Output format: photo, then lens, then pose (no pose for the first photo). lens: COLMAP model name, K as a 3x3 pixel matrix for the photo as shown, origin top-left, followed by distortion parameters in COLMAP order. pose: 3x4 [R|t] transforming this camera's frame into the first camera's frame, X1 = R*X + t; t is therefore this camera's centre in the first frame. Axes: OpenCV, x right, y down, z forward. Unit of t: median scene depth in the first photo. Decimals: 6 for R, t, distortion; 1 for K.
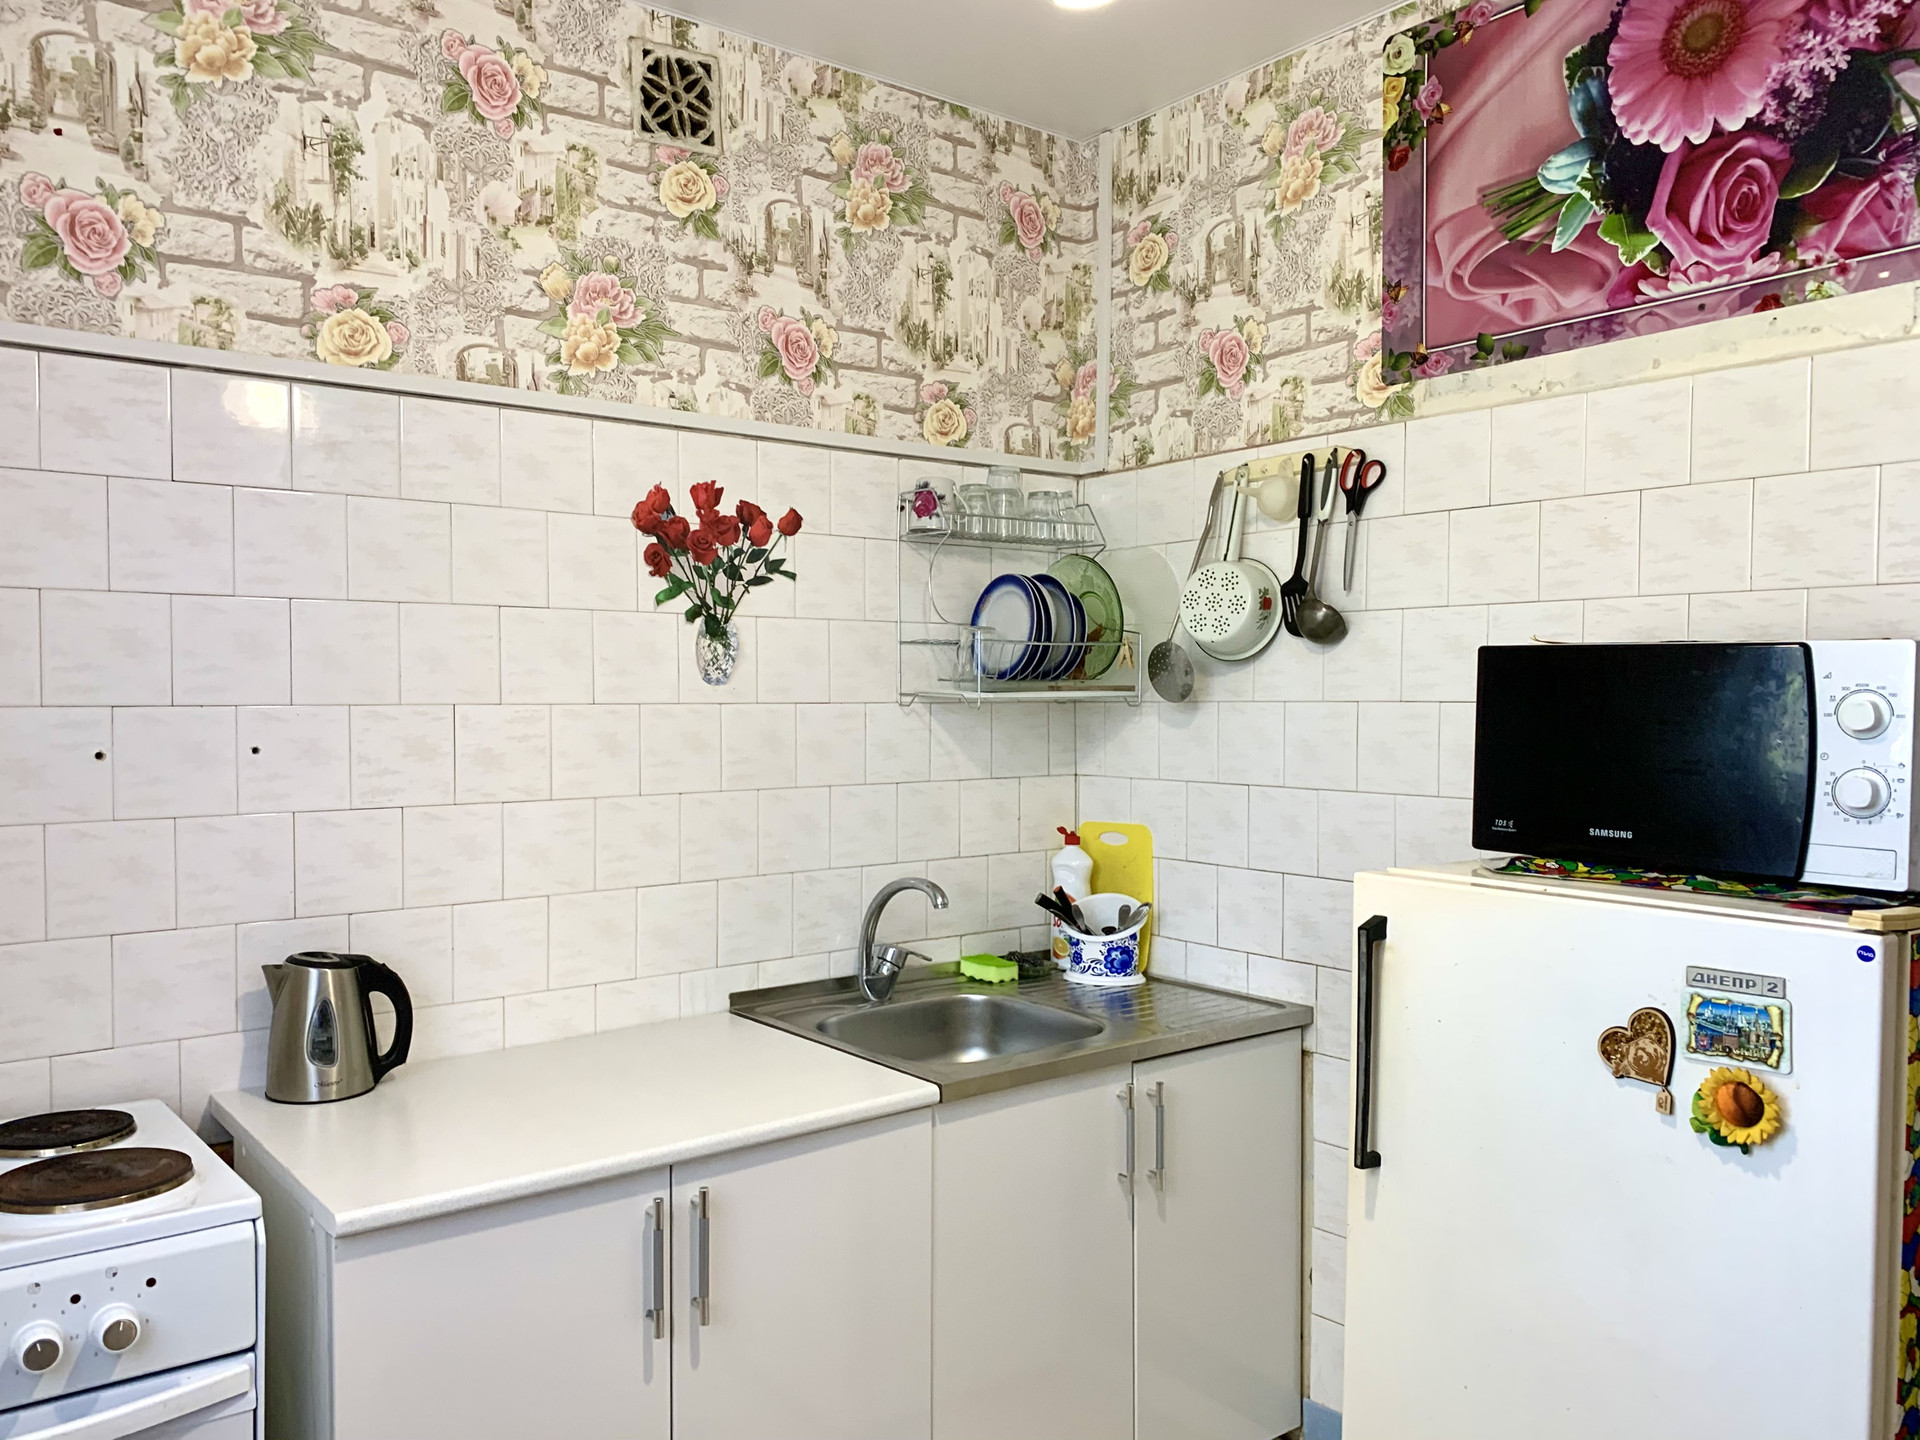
lens RADIAL K [[1499.9, 0, 900.7], [0, 1499.9, 736.9], [0, 0, 1]] dist [0.035277, -0.038890]
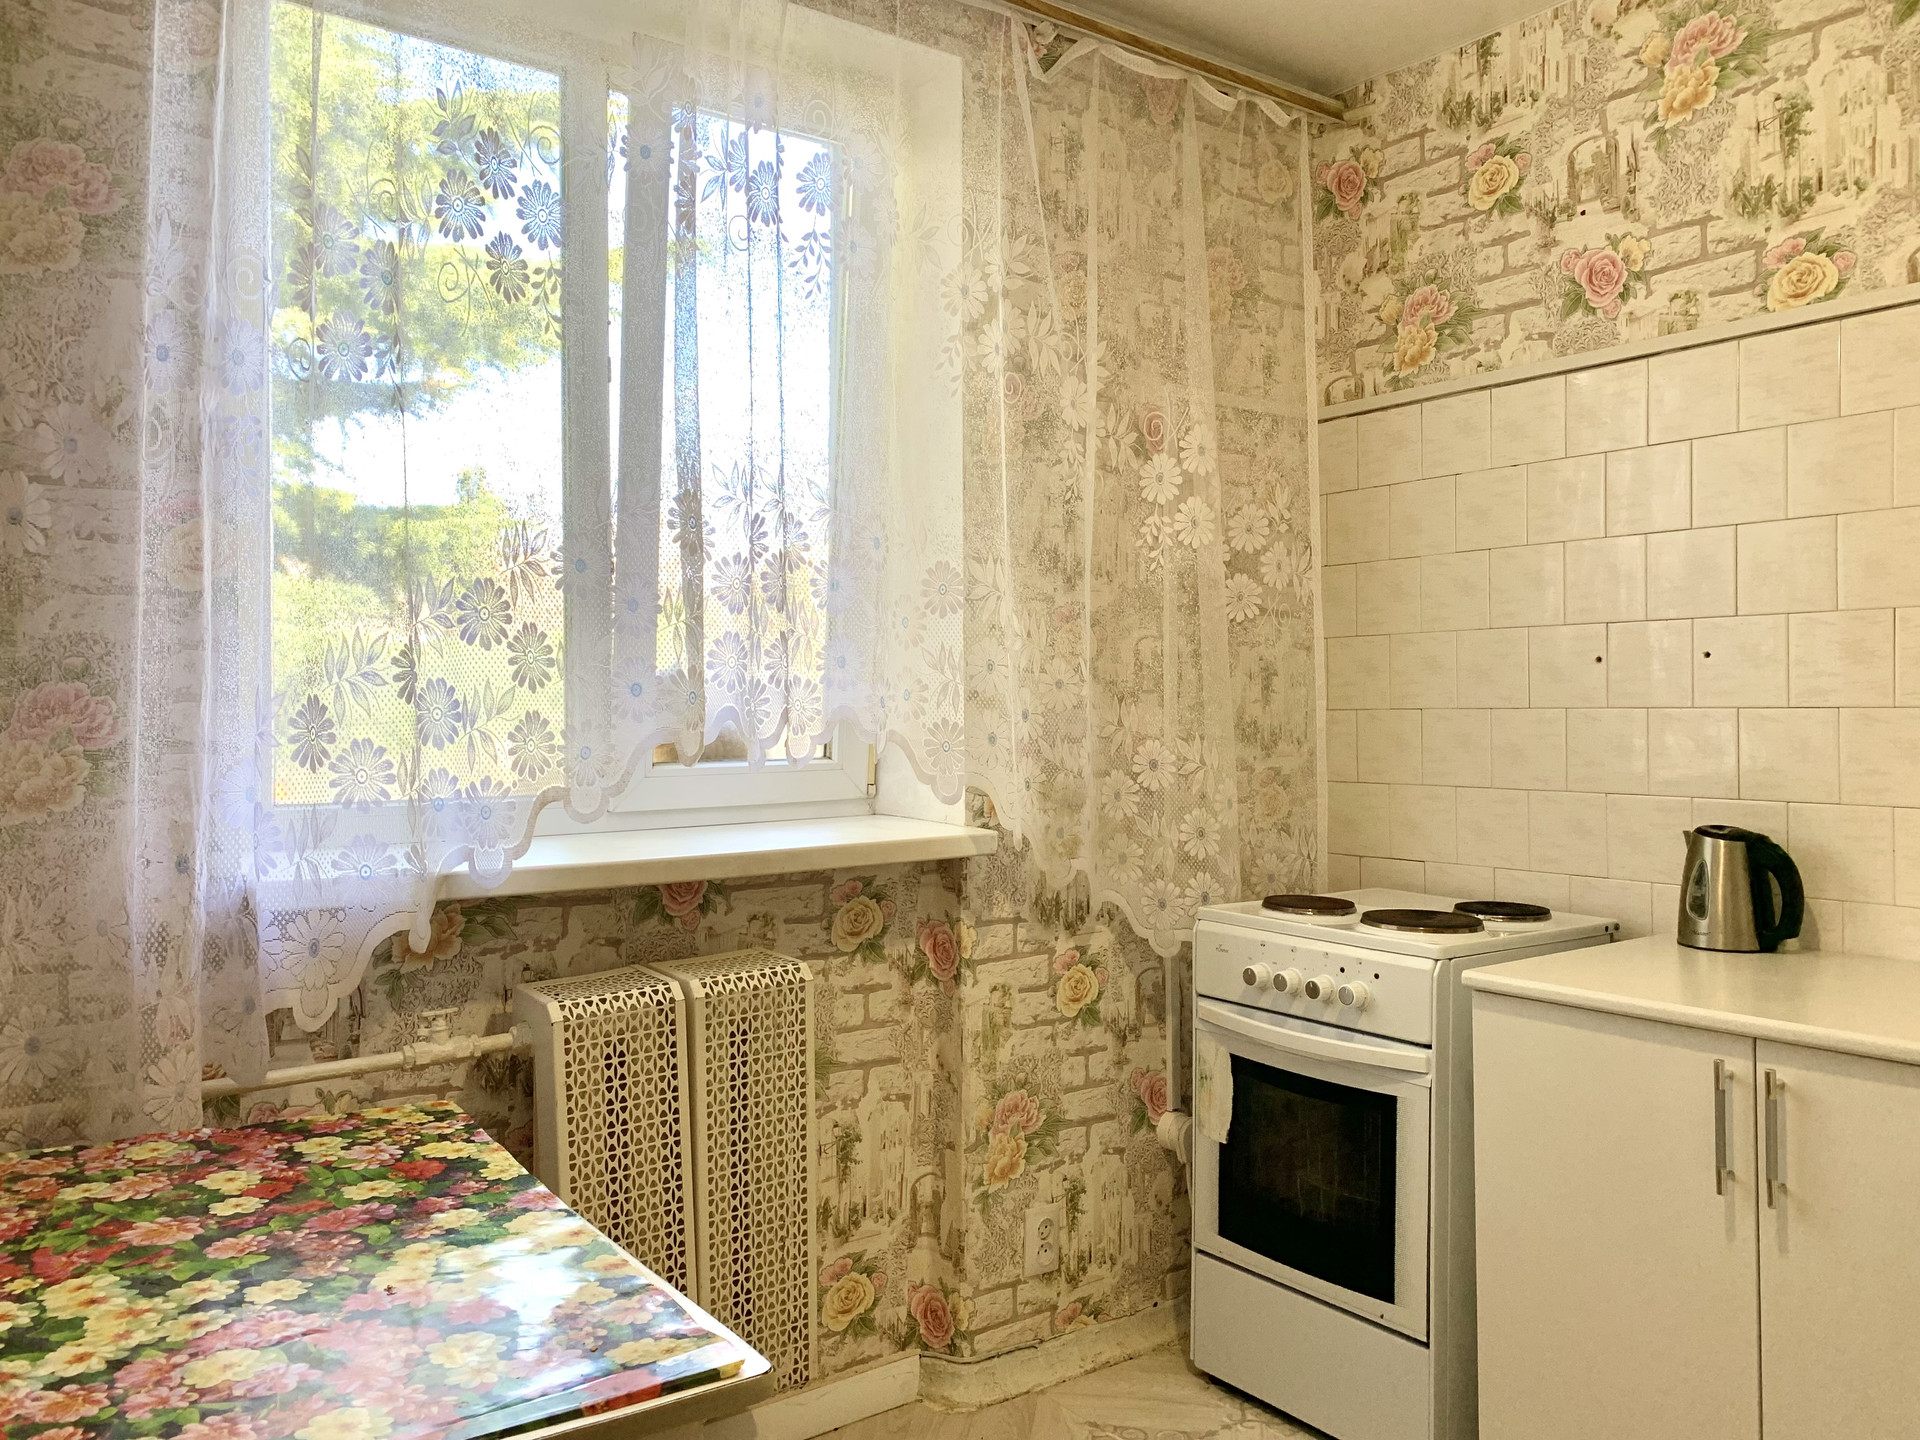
lens RADIAL K [[1499.9, 0, 955.3], [0, 1499.9, 727.7], [0, 0, 1]] dist [0.035277, -0.038890]
pose [[-0.036948, 0.015832, -0.999192, 0.787207], [-0.026640, 0.999504, 0.016822, 0.061877], [0.998962, 0.027240, -0.036508, 0.438186]]
